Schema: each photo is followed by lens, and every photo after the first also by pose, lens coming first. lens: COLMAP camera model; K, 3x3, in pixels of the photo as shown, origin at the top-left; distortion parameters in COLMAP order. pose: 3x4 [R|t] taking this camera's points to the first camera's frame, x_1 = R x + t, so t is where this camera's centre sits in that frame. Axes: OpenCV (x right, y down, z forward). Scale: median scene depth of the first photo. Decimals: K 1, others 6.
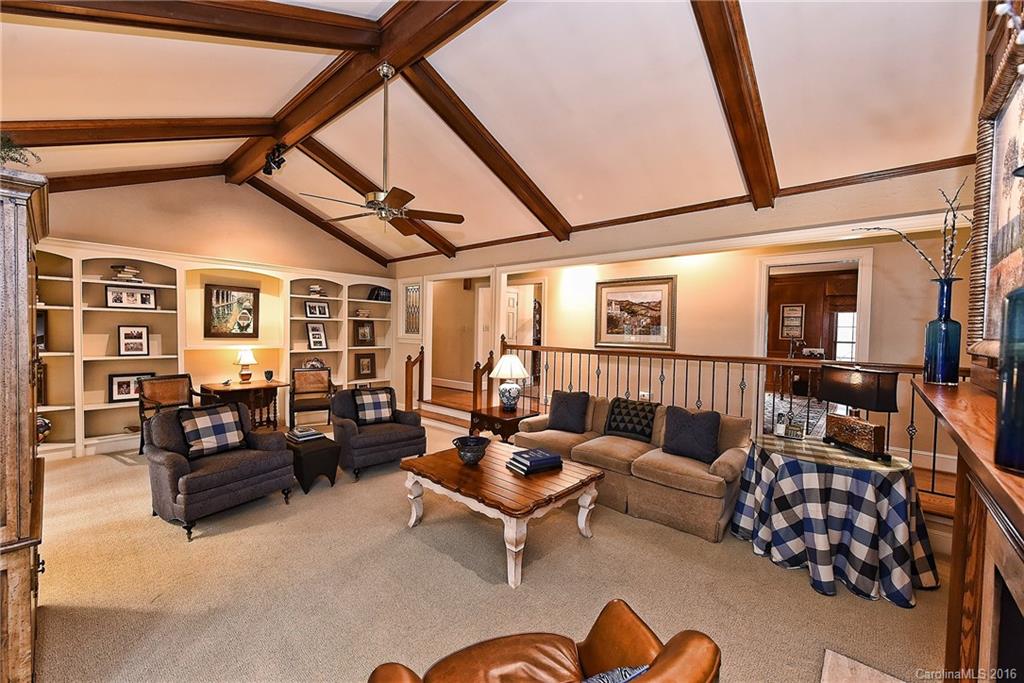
lens RADIAL K [[400.7, 0, 505.6], [0, 400.7, 337.7], [0, 0, 1]] dist [0.009589, -0.000146]
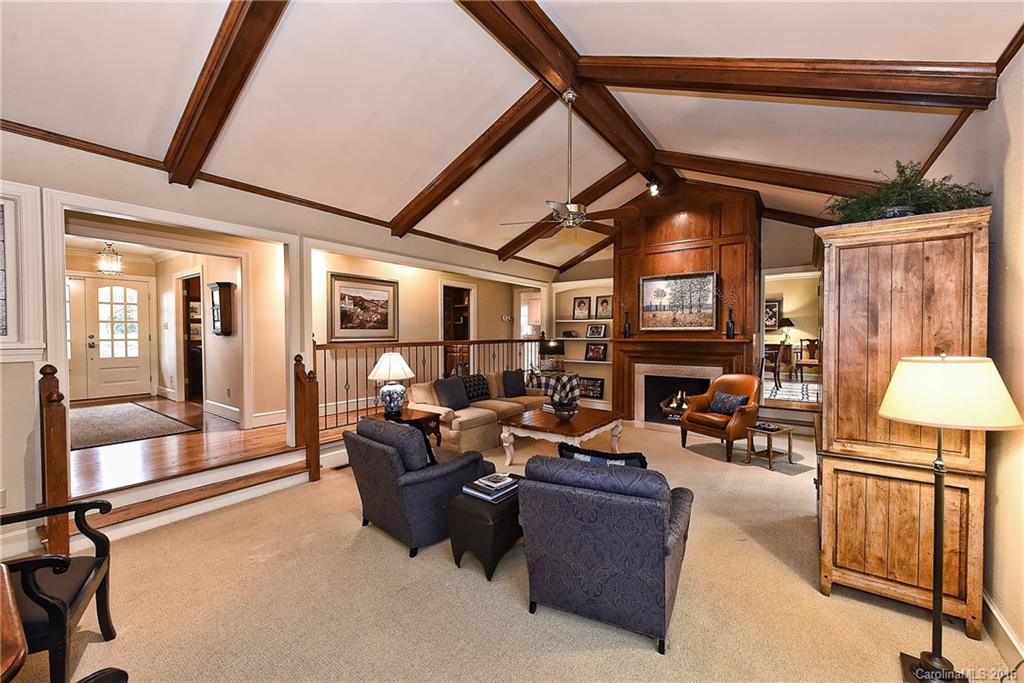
lens RADIAL K [[400.7, 0, 509.6], [0, 400.7, 336.9], [0, 0, 1]] dist [0.009589, -0.000146]
pose [[-0.124524, -0.037346, 0.991513, -0.803603], [0.010020, 0.999193, 0.038894, -0.025017], [-0.992166, 0.014779, -0.124050, 0.758860]]
